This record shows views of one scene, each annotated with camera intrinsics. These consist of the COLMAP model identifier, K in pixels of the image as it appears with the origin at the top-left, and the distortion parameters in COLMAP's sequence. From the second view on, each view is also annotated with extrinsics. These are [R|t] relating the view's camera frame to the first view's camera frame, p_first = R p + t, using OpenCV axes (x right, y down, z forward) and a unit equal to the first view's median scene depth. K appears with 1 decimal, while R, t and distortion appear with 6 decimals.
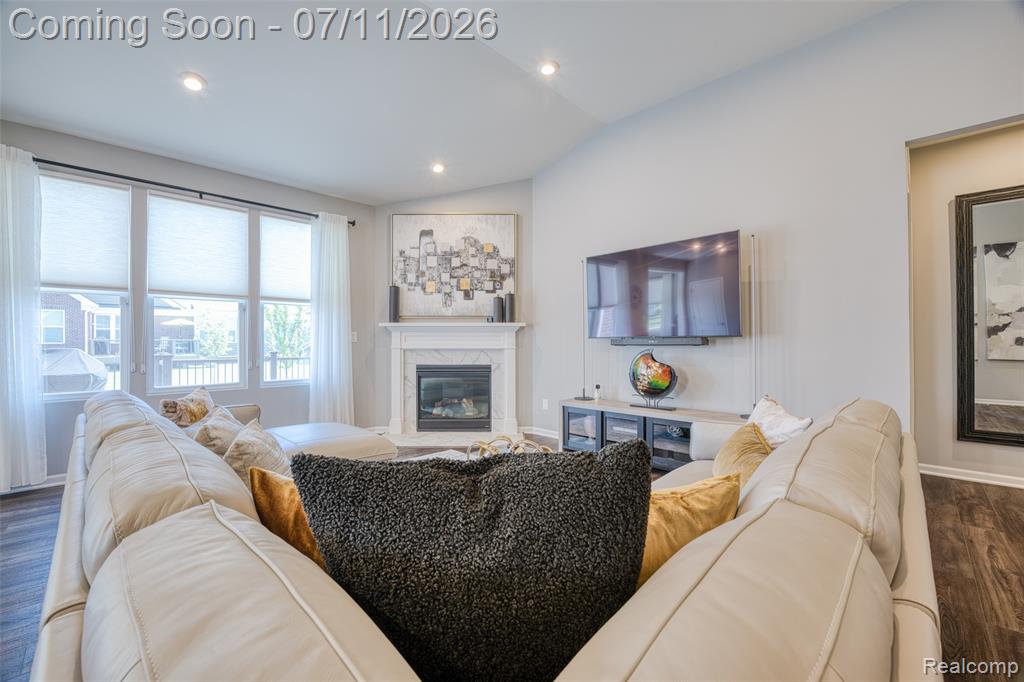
lens RADIAL K [[416.7, 0, 509.6], [0, 416.7, 338.1], [0, 0, 1]] dist [-0.024734, -0.000056]
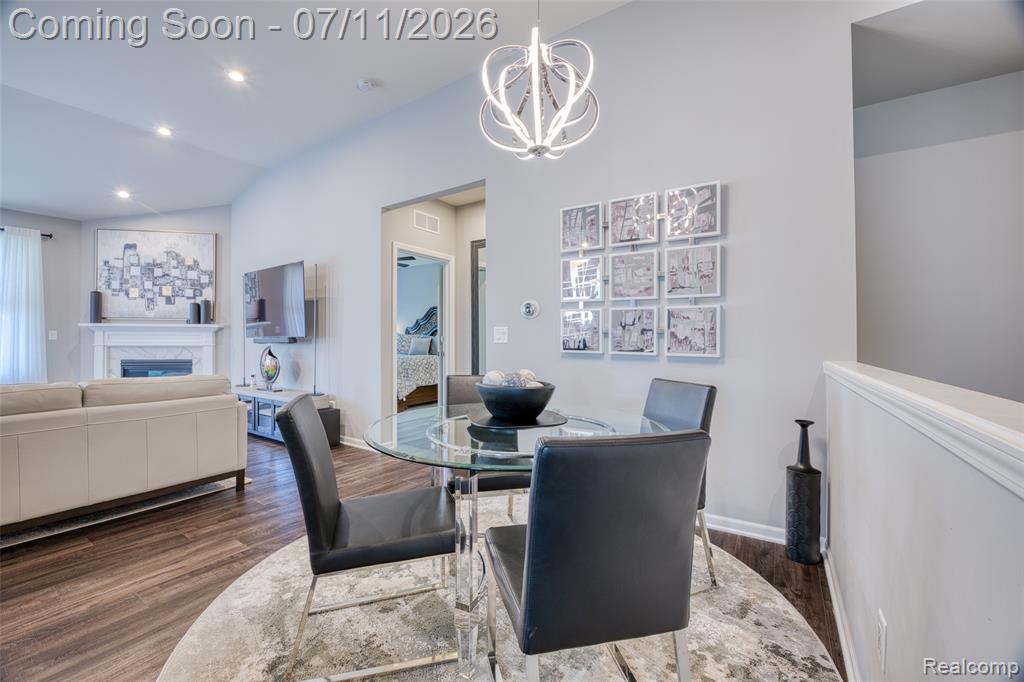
lens RADIAL K [[405.6, 0, 511.6], [0, 405.6, 337.4], [0, 0, 1]] dist [-0.001059, -0.007517]
pose [[0.980269, 0.003590, 0.197636, 0.625032], [-0.004705, 0.999976, 0.005170, -0.009077], [-0.197613, -0.005998, 0.980262, -0.315501]]
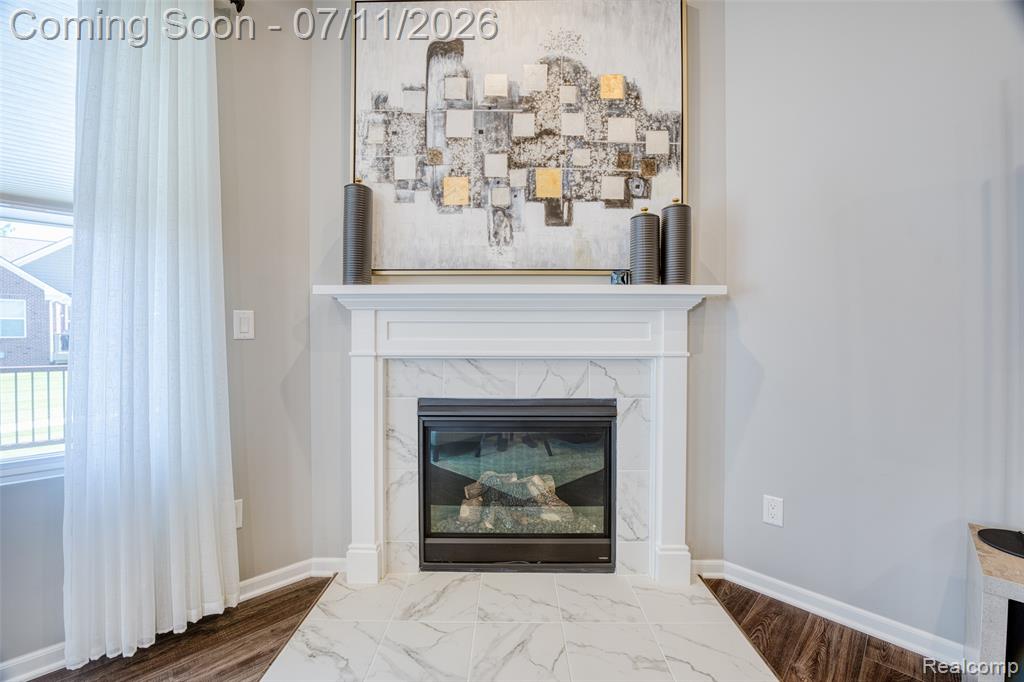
lens RADIAL K [[416.7, 0, 509.6], [0, 416.7, 338.1], [0, 0, 1]] dist [-0.024734, -0.000056]
pose [[0.999976, 0.001903, 0.006600, -0.144366], [-0.002000, 0.999889, 0.014786, 0.003334], [-0.006571, -0.014798, 0.999869, 0.625717]]
